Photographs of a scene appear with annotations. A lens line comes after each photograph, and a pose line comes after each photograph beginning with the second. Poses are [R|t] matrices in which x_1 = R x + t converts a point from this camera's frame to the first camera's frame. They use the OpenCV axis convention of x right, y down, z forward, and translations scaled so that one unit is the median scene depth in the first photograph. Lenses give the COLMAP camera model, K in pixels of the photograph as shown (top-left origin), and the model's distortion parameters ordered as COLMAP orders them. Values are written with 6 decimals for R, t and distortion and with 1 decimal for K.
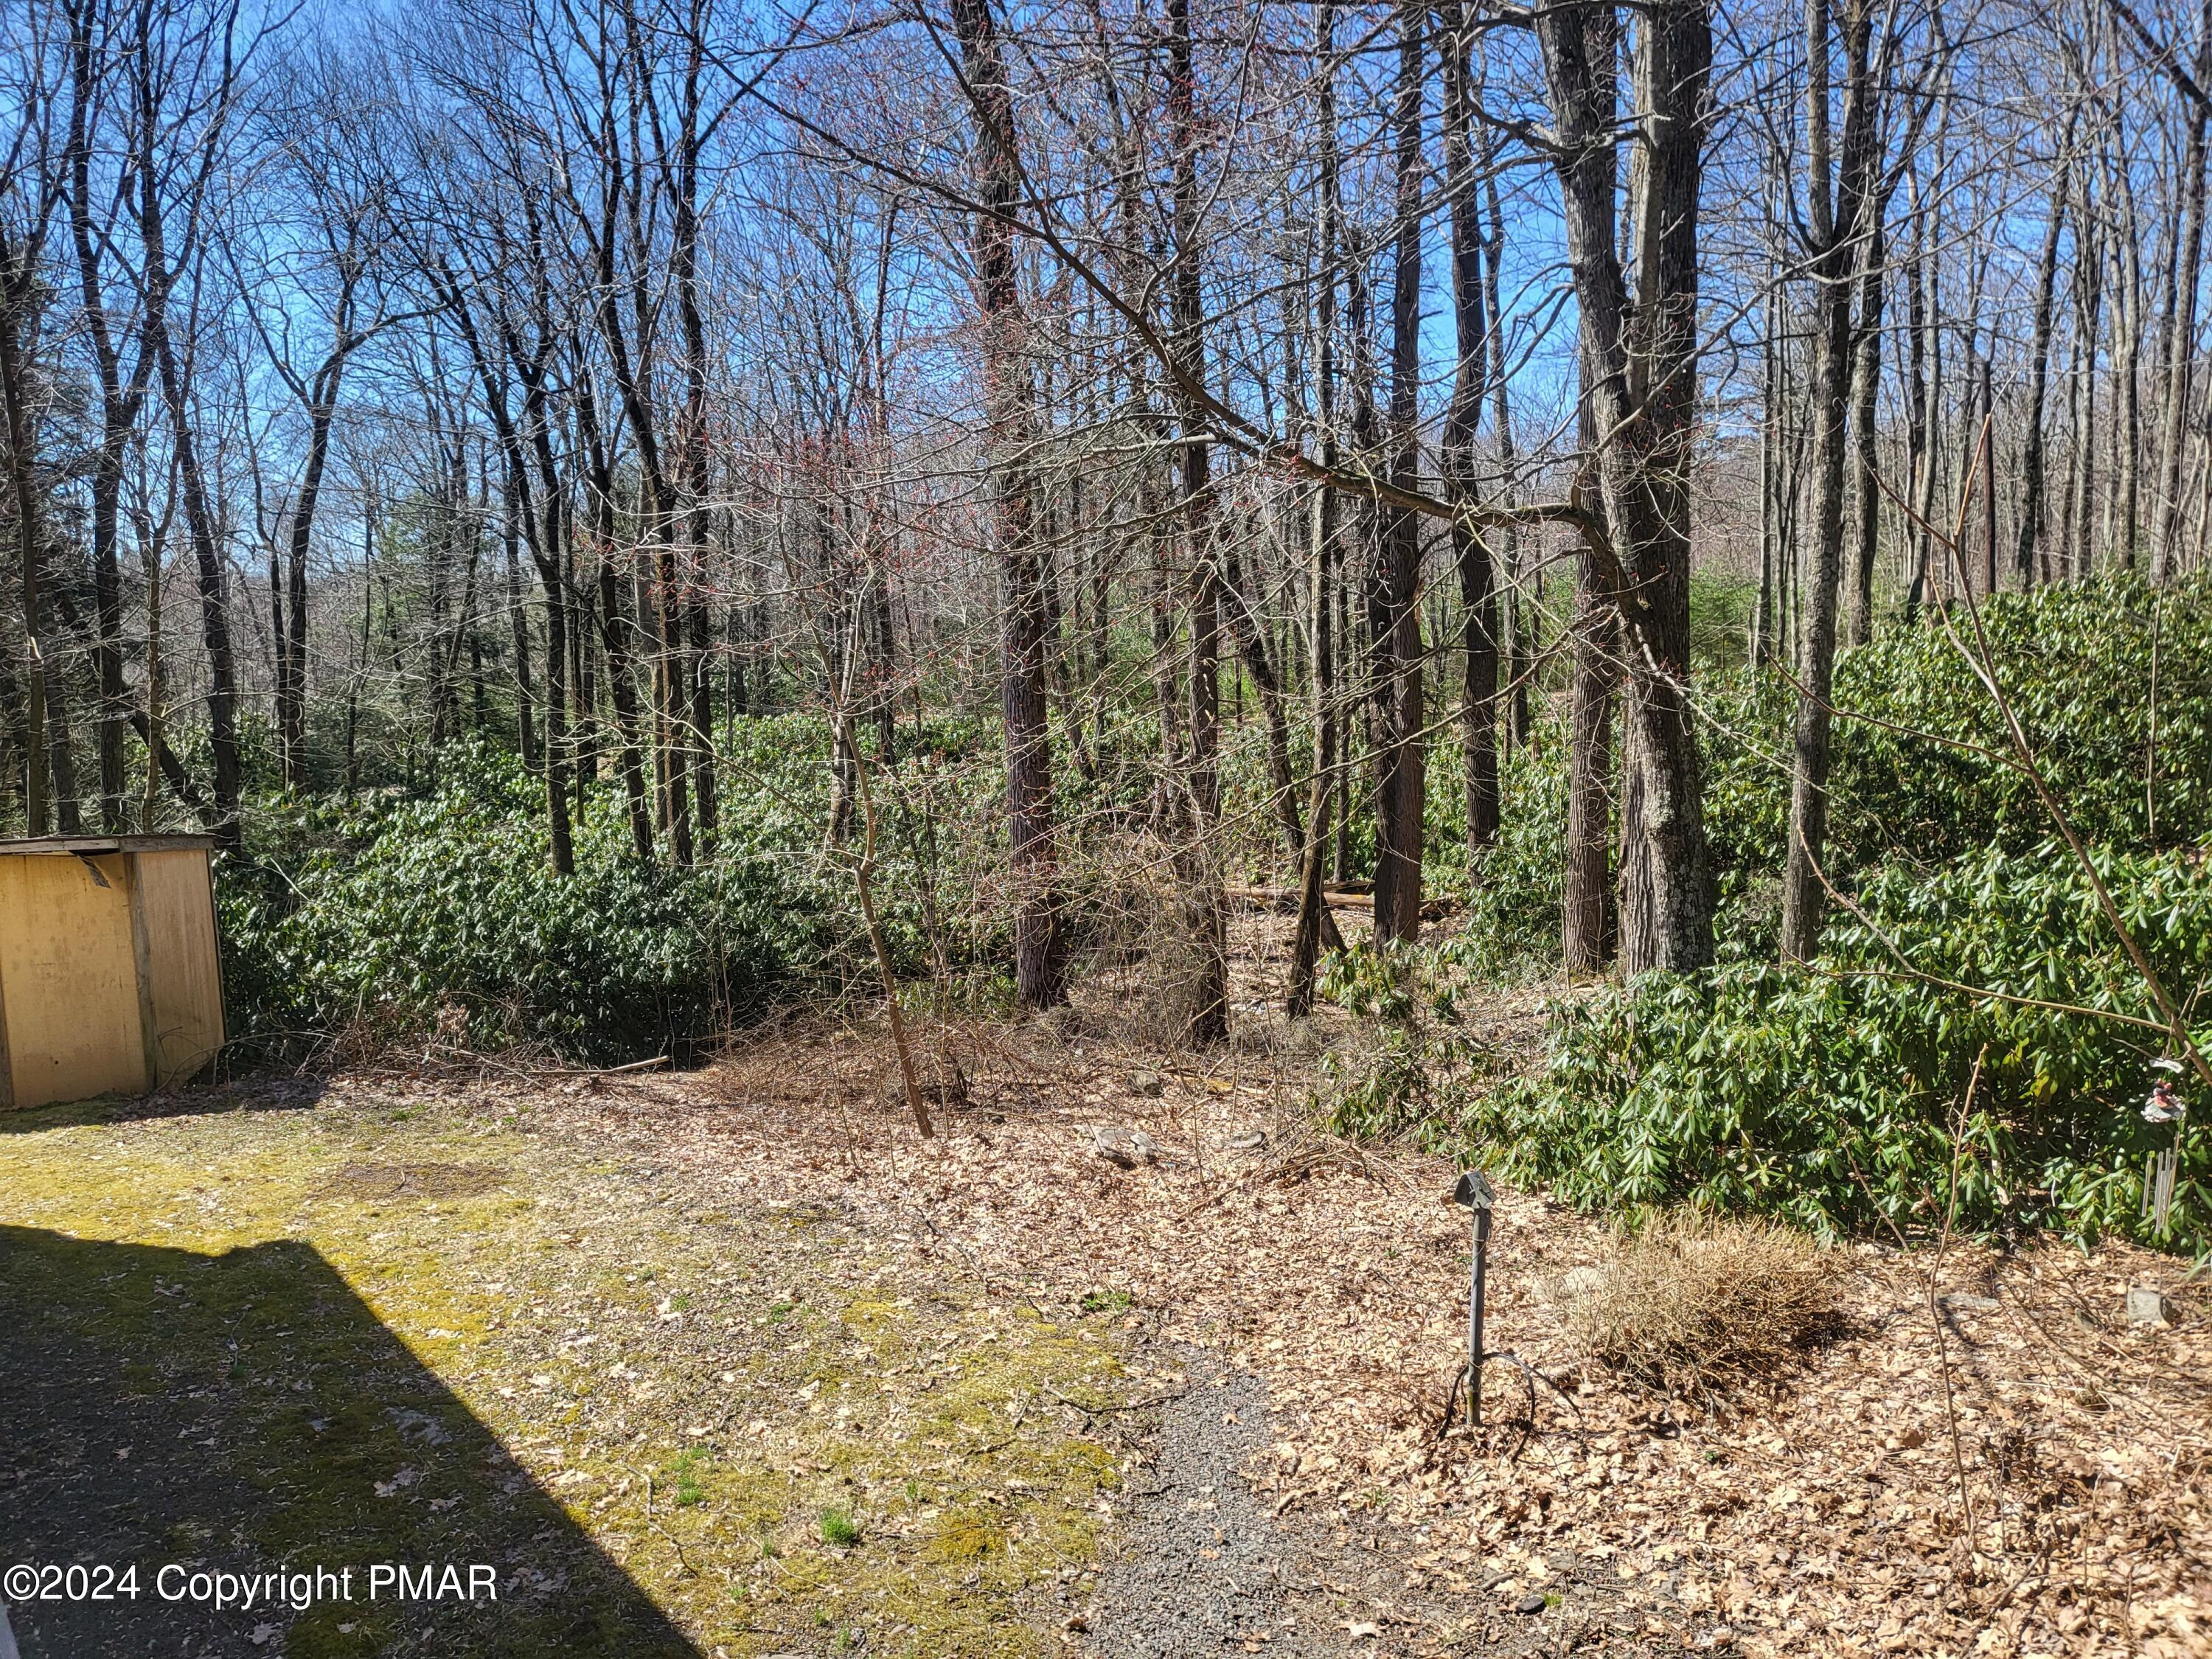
lens RADIAL K [[1699.6, 0, 1104.5], [0, 1699.6, 825.5], [0, 0, 1]] dist [-0.004229, 0.065774]
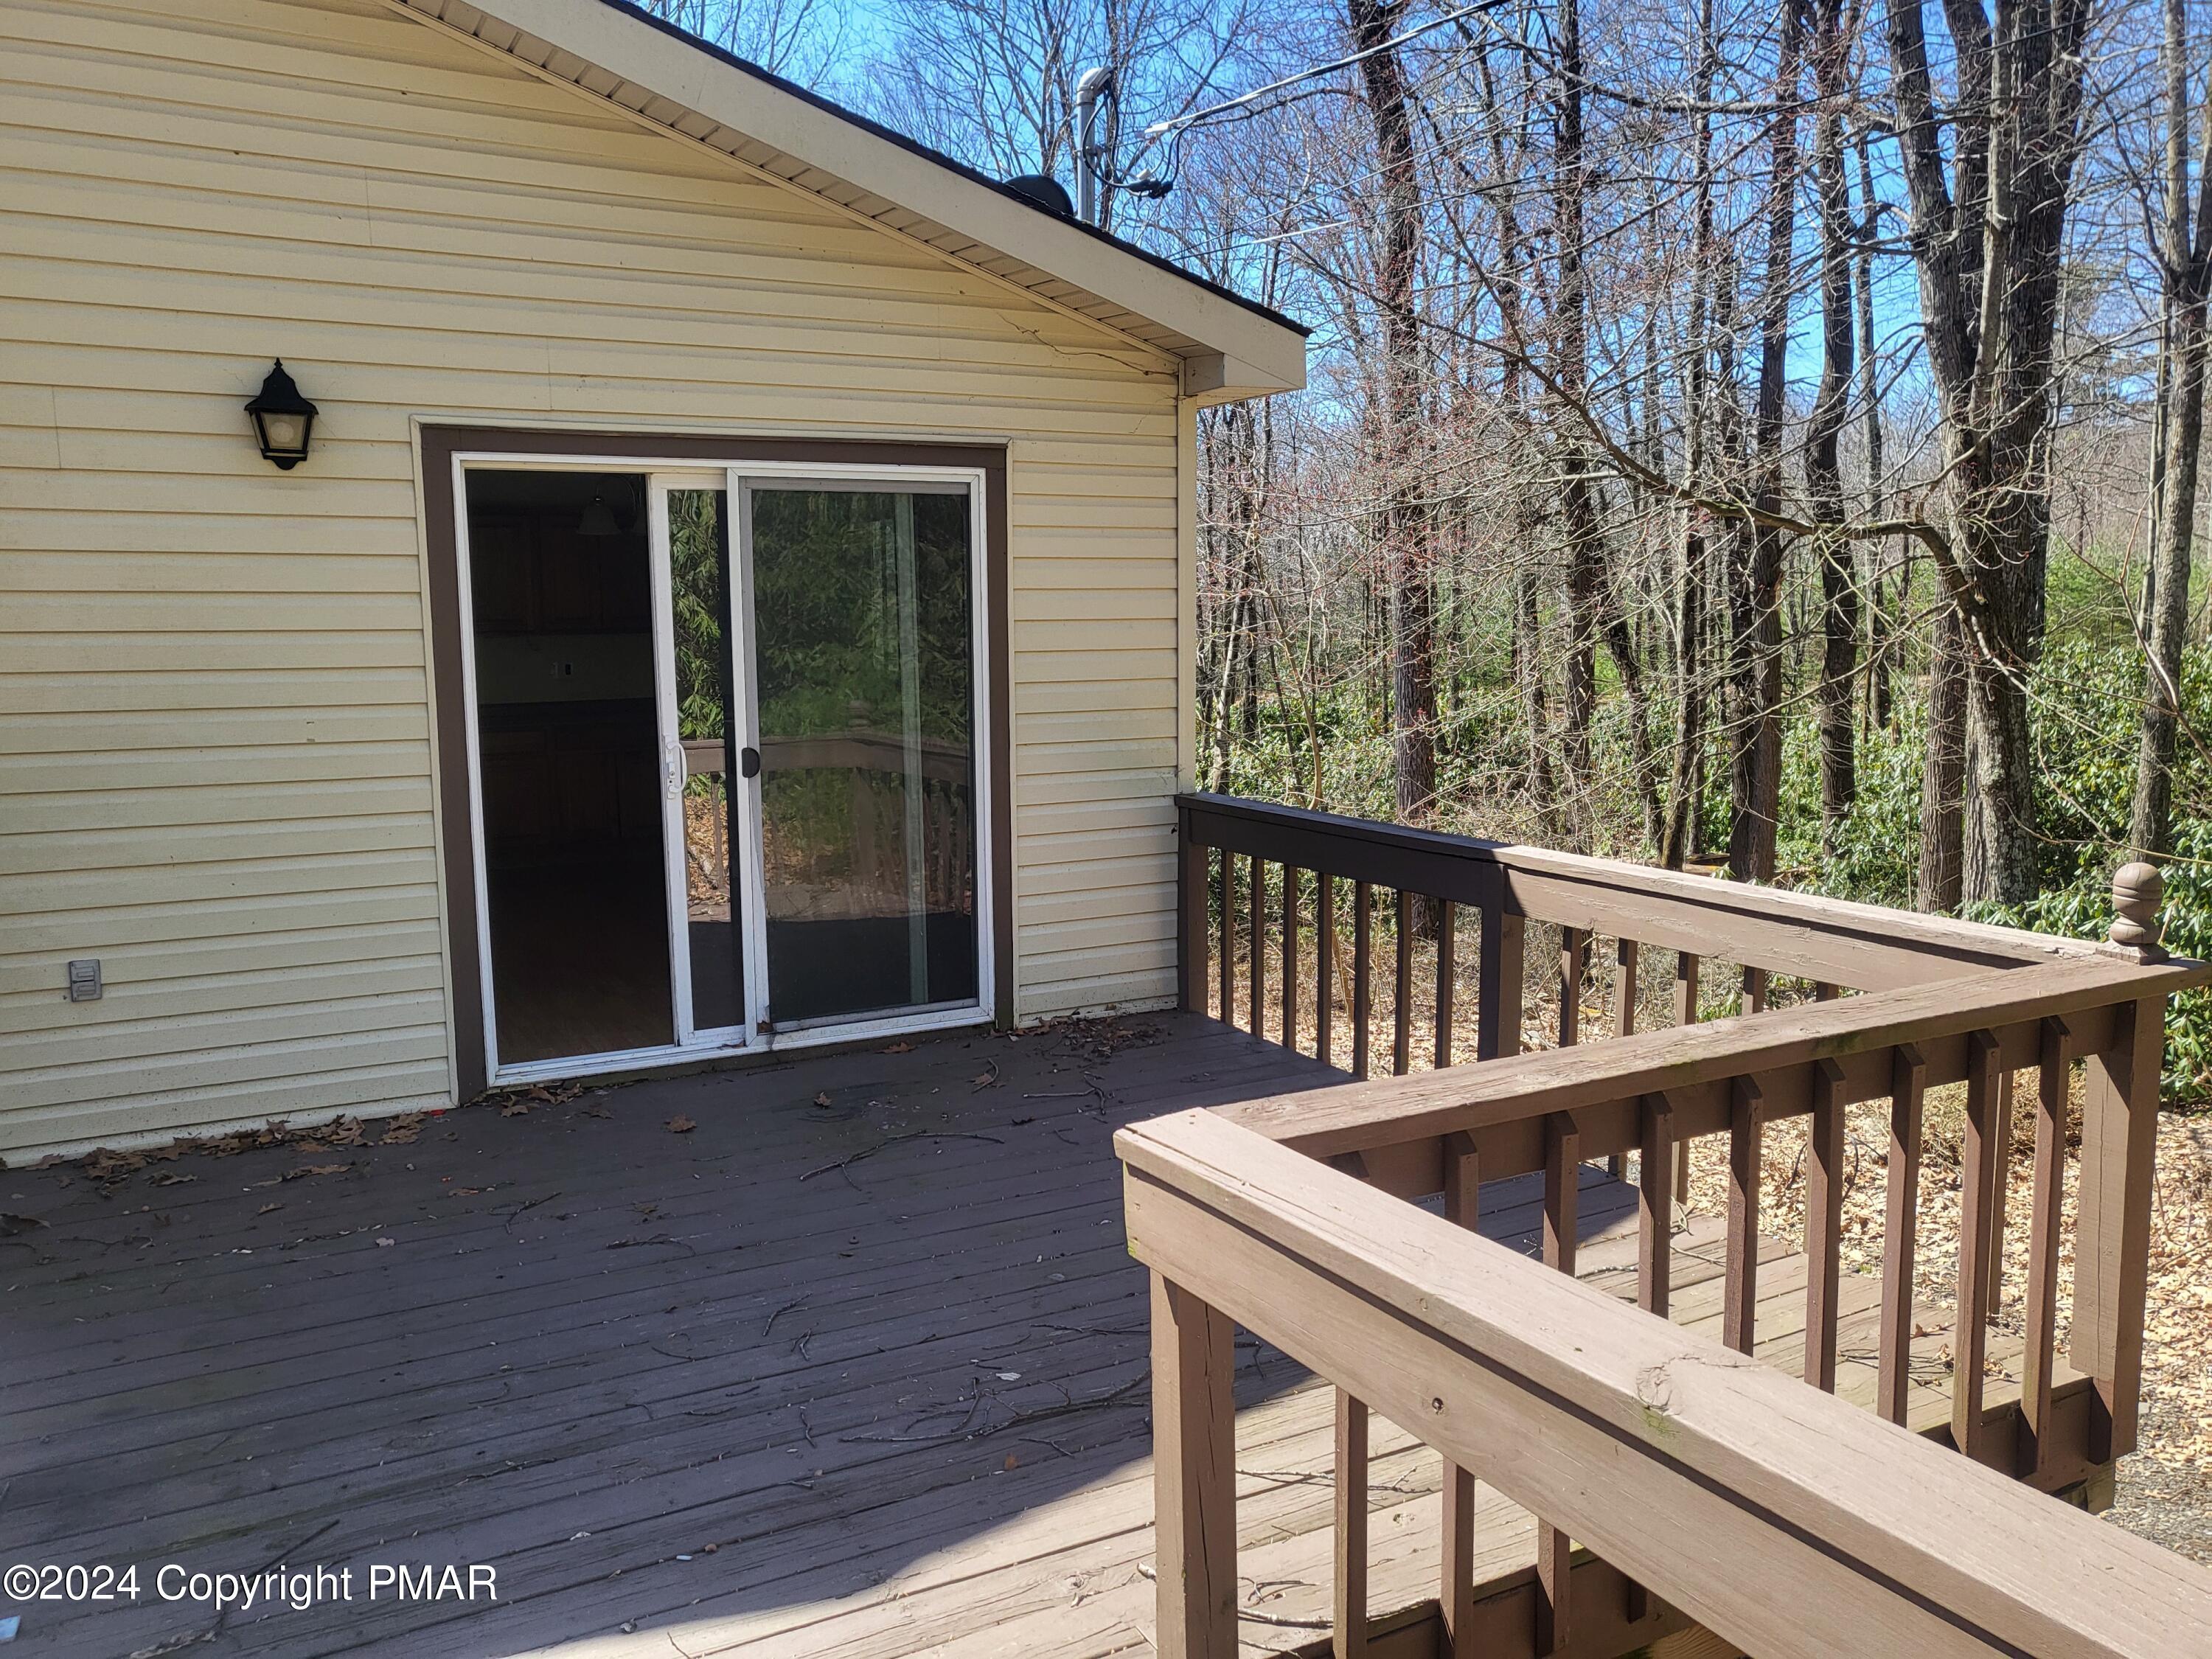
lens RADIAL K [[1699.6, 0, 1102.4], [0, 1699.6, 834.7], [0, 0, 1]] dist [-0.004229, 0.065774]
pose [[0.981666, 0.019712, -0.189586, -0.033843], [-0.016922, 0.999724, 0.016322, 0.015204], [0.189855, -0.012814, 0.981728, -0.167695]]
